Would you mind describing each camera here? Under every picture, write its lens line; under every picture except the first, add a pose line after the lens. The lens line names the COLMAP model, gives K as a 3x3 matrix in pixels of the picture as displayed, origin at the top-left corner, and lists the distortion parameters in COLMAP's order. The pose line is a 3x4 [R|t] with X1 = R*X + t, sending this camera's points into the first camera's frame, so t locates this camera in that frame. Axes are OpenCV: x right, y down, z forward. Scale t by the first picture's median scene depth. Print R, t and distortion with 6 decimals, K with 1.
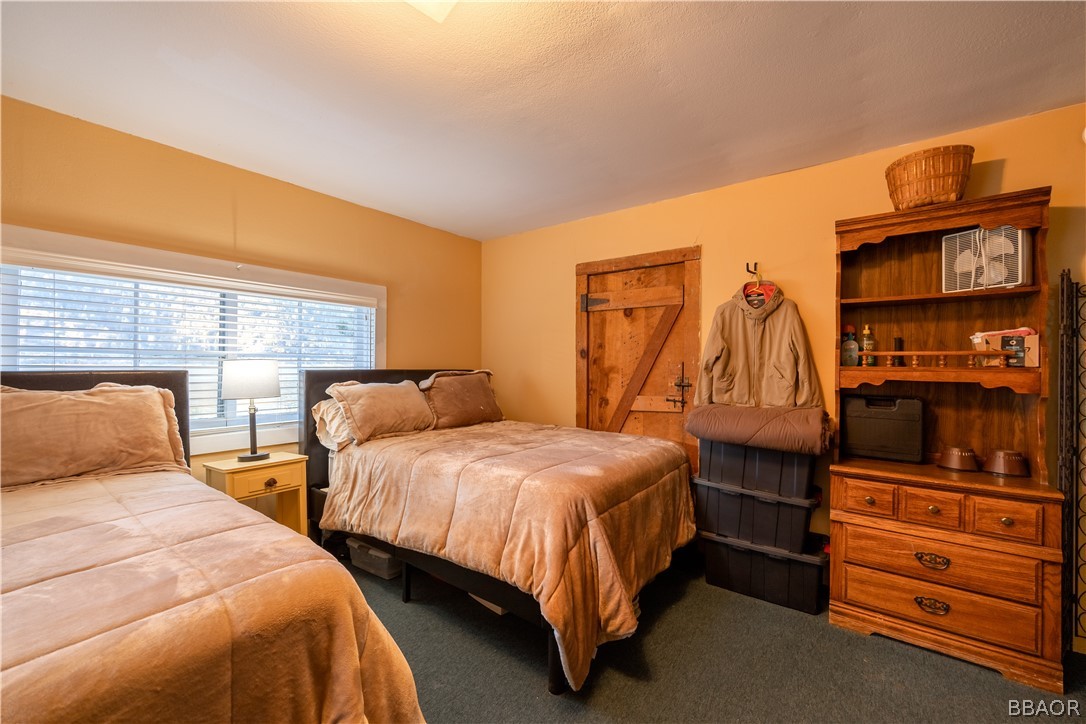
lens RADIAL K [[431.1, 0, 543.0], [0, 431.1, 362.0], [0, 0, 1]] dist [-0.000137, 0.000111]
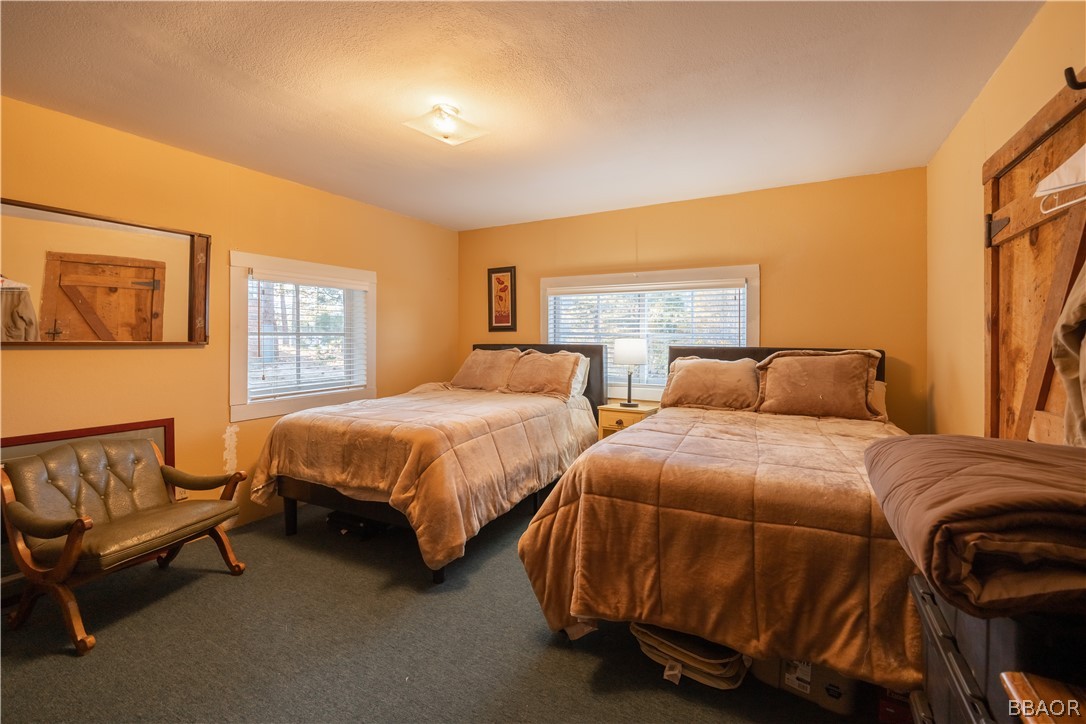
lens RADIAL K [[450.8, 0, 575.6], [0, 450.8, 338.5], [0, 0, 1]] dist [-0.000505, -0.000010]
pose [[0.184072, -0.004508, -0.982902, 0.659728], [0.000118, 0.999990, -0.004565, 0.002116], [0.982913, 0.000724, 0.184070, 0.445368]]
